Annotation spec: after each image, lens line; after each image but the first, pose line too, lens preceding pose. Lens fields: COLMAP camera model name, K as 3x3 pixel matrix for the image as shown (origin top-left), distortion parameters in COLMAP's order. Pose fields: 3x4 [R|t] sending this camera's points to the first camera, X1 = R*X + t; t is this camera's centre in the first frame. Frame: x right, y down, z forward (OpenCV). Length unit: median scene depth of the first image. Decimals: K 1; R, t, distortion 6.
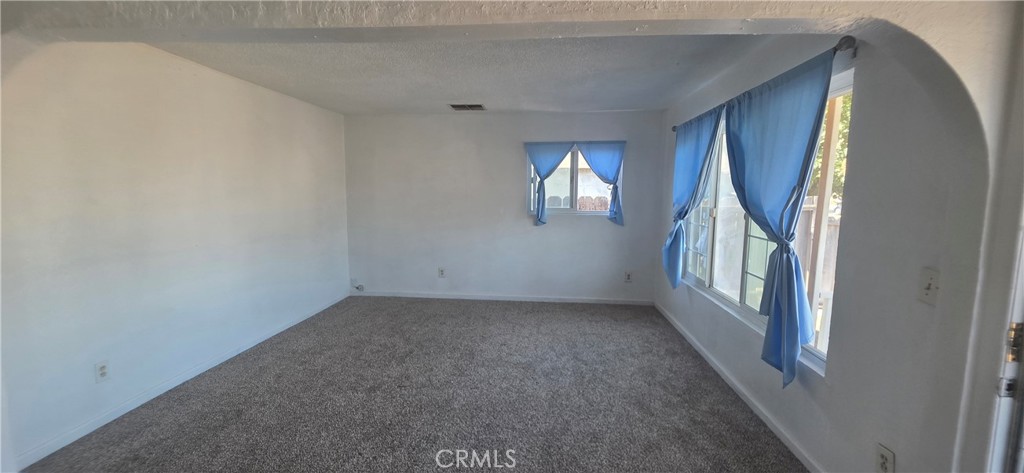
lens RADIAL K [[410.1, 0, 502.2], [0, 410.1, 238.8], [0, 0, 1]] dist [0.002018, -0.001064]
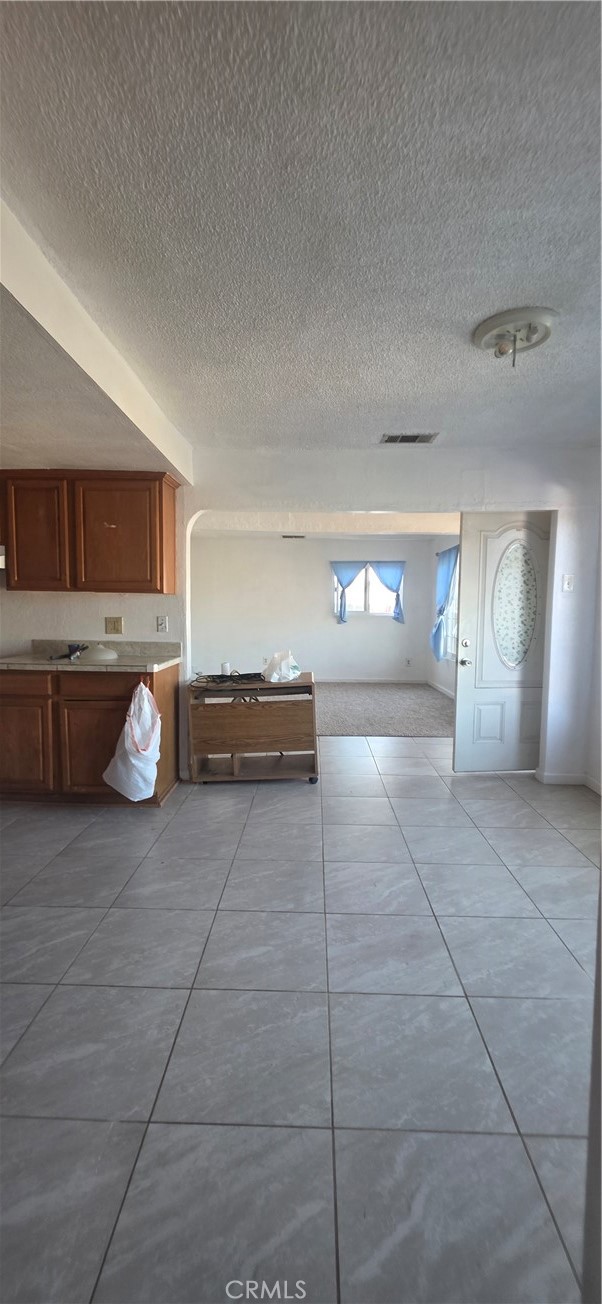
lens RADIAL K [[522.2, 0, 301.0], [0, 522.2, 645.9], [0, 0, 1]] dist [0.002018, -0.001064]
pose [[0.996200, 0.009180, 0.086612, -0.188545], [-0.003404, 0.997774, -0.066606, 0.155655], [-0.087030, 0.066058, 0.994013, -0.667593]]
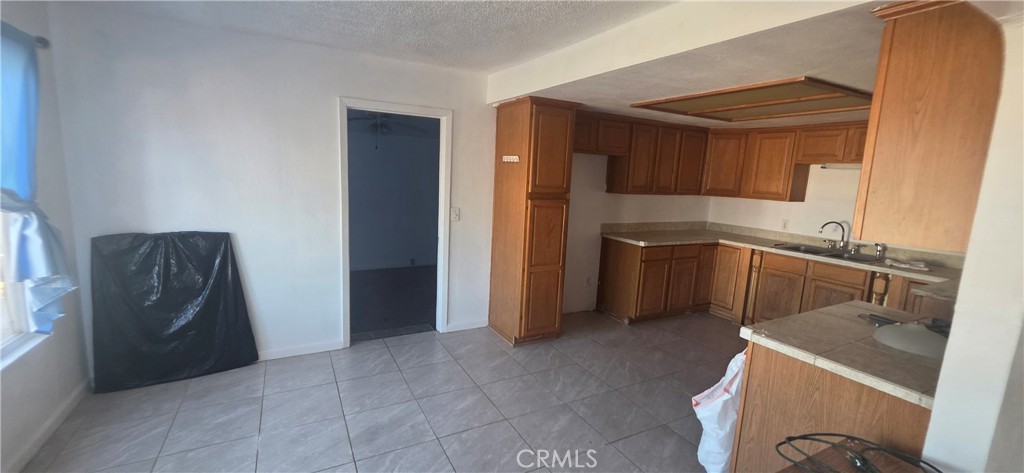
lens RADIAL K [[410.1, 0, 510.8], [0, 410.1, 235.0], [0, 0, 1]] dist [0.002018, -0.001064]
pose [[-0.821703, 0.055139, -0.567243, 0.477642], [-0.116873, 0.957853, 0.262410, -0.299121], [0.557804, 0.281919, -0.780626, 1.486104]]
